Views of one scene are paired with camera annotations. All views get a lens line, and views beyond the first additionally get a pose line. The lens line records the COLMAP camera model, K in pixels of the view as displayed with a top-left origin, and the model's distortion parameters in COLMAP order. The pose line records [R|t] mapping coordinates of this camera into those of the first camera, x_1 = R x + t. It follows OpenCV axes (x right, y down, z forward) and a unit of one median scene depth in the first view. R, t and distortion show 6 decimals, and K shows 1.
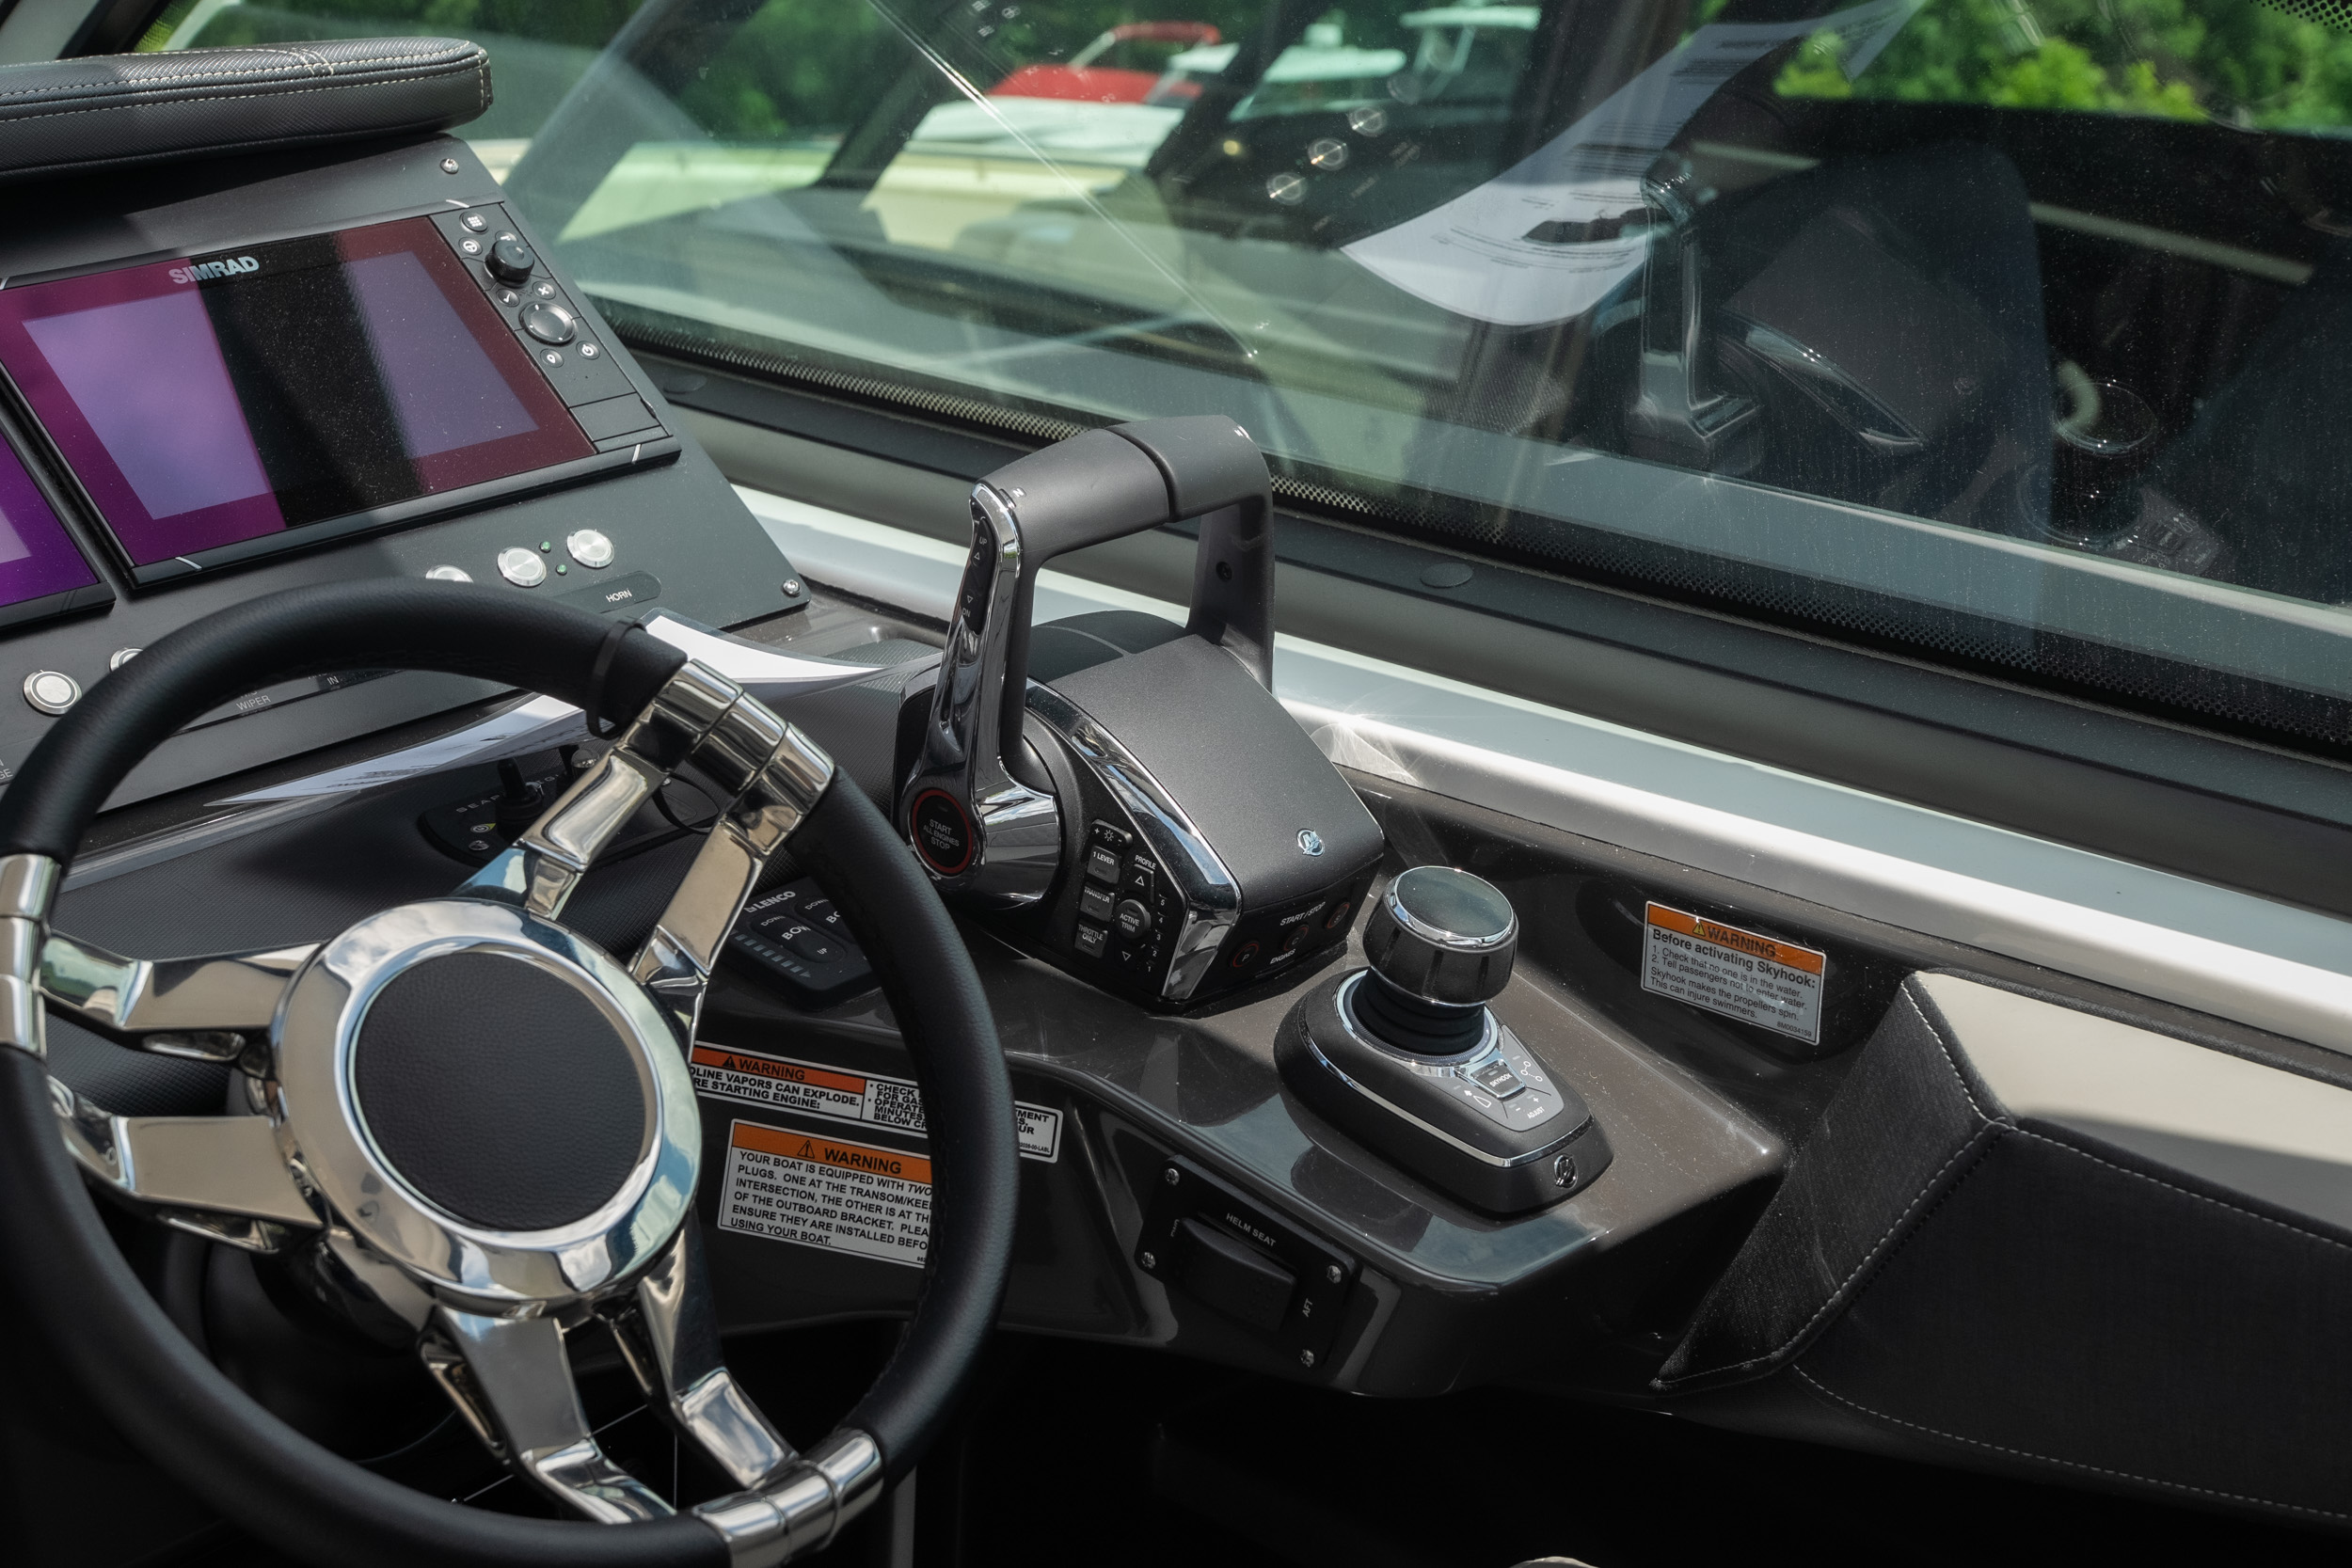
lens RADIAL K [[3479.5, 0, 1172.8], [0, 3479.5, 791.2], [0, 0, 1]] dist [0.019145, 0.000000]
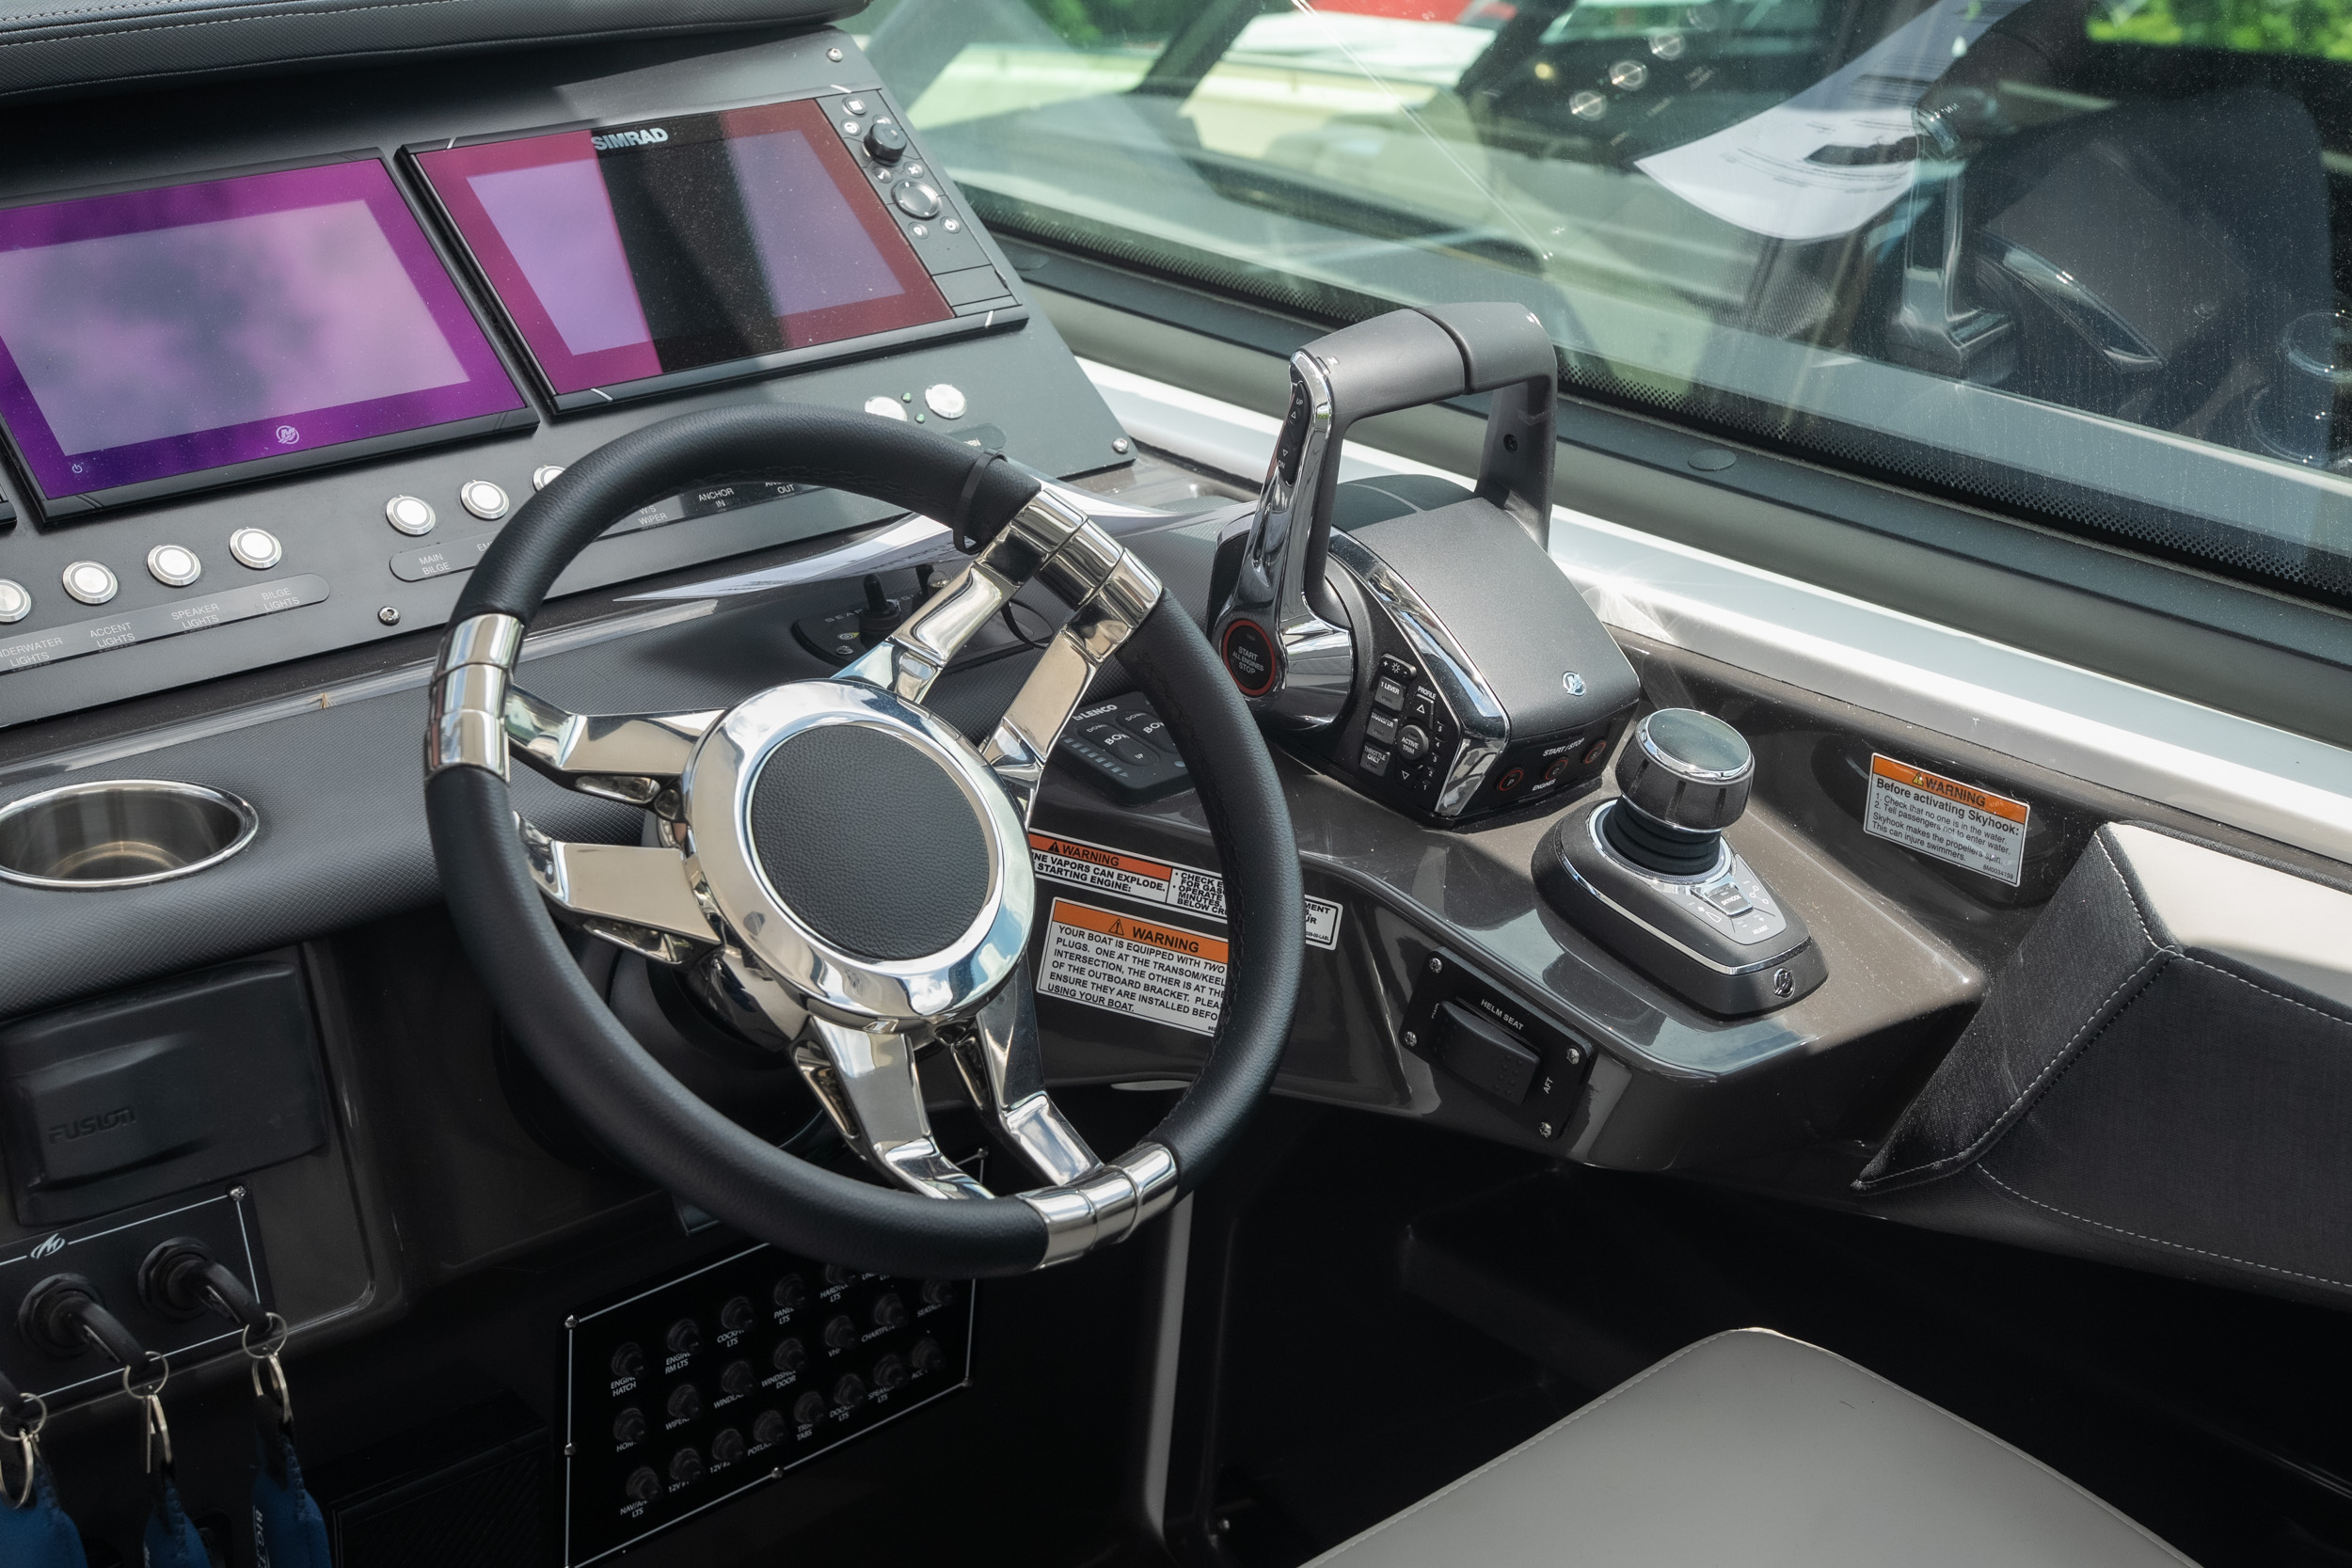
lens RADIAL K [[3479.5, 0, 1183.9], [0, 3479.5, 793.6], [0, 0, 1]] dist [0.019145, 0.000000]
pose [[0.995749, 0.054173, -0.074498, -0.000441], [-0.052377, 0.998293, 0.025843, 0.027110], [0.075771, -0.021831, 0.996886, -0.133800]]
